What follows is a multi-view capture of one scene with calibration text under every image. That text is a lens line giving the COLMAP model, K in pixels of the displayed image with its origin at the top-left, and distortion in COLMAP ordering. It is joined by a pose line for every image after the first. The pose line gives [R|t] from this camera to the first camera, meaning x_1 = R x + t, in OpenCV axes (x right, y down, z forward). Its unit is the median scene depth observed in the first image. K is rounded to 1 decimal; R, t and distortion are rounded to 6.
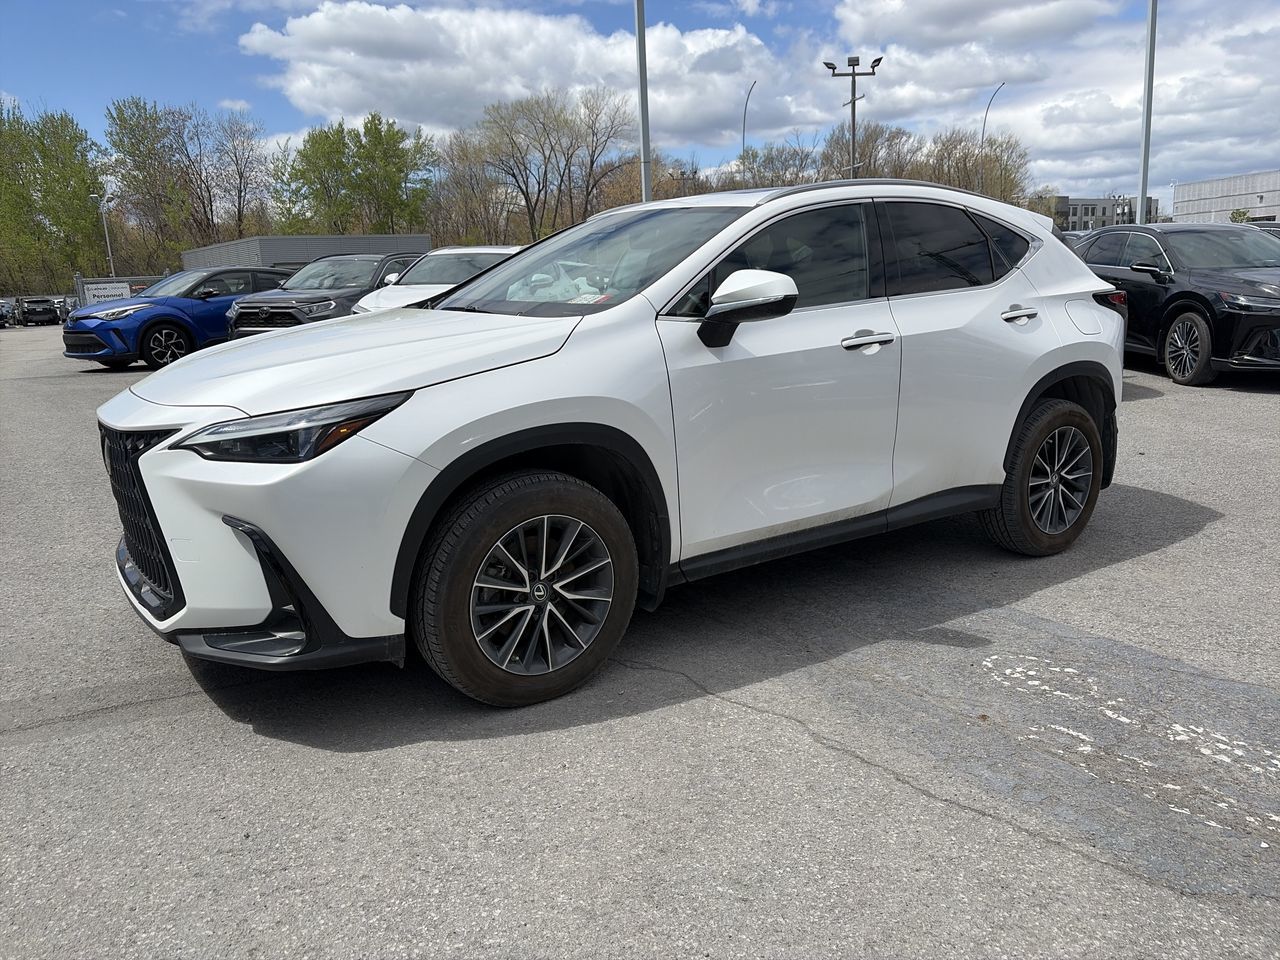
lens RADIAL K [[965.2, 0, 648.3], [0, 965.2, 493.6], [0, 0, 1]] dist [0.041620, -0.038182]
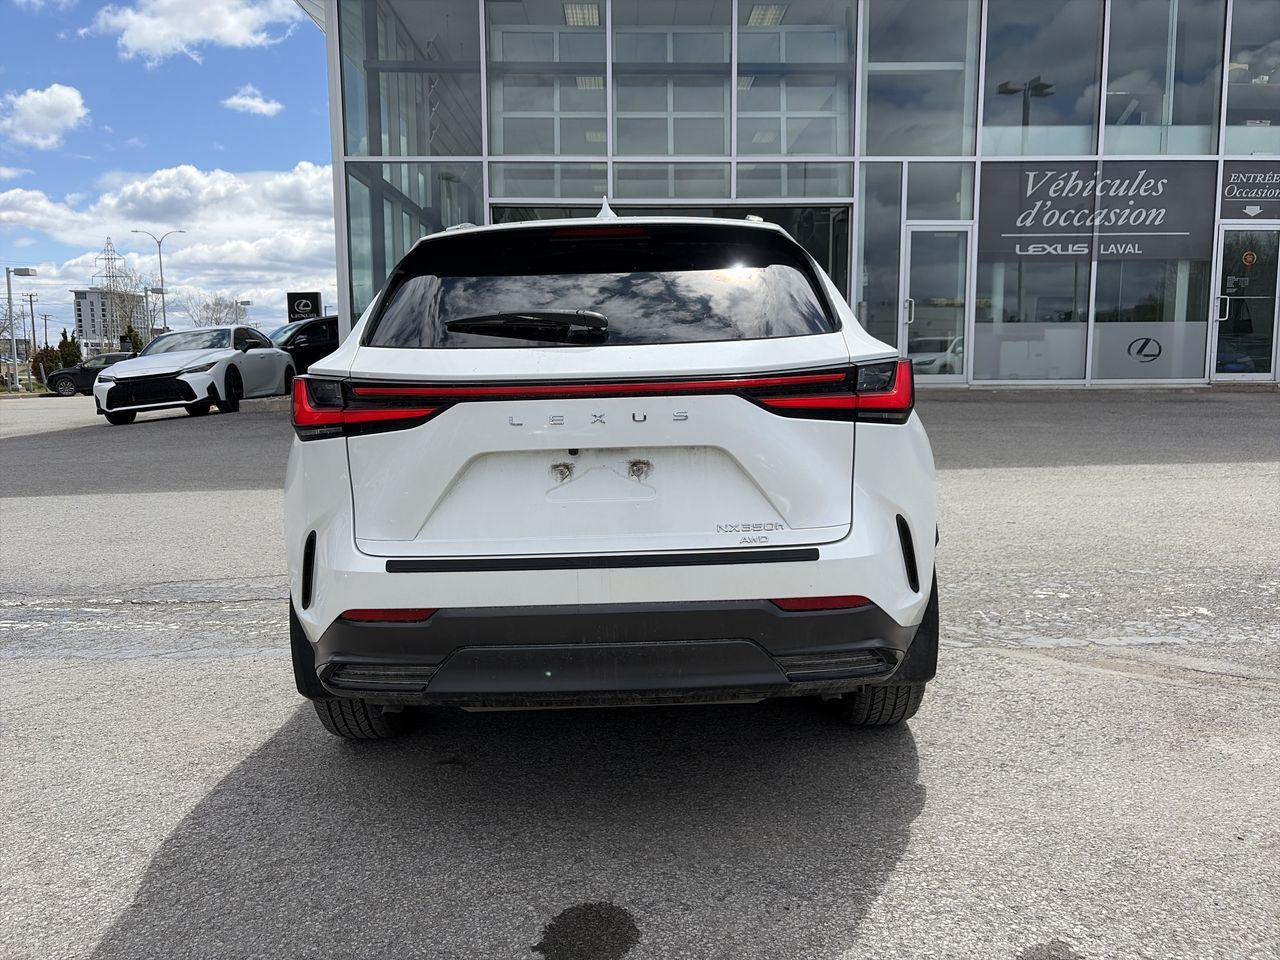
lens RADIAL K [[965.2, 0, 646.3], [0, 965.2, 483.9], [0, 0, 1]] dist [0.041620, -0.038182]
pose [[-0.578023, 0.149534, -0.802202, 1.209368], [-0.148376, 0.947420, 0.283514, -0.492615], [0.802417, 0.282905, -0.525444, 2.157558]]
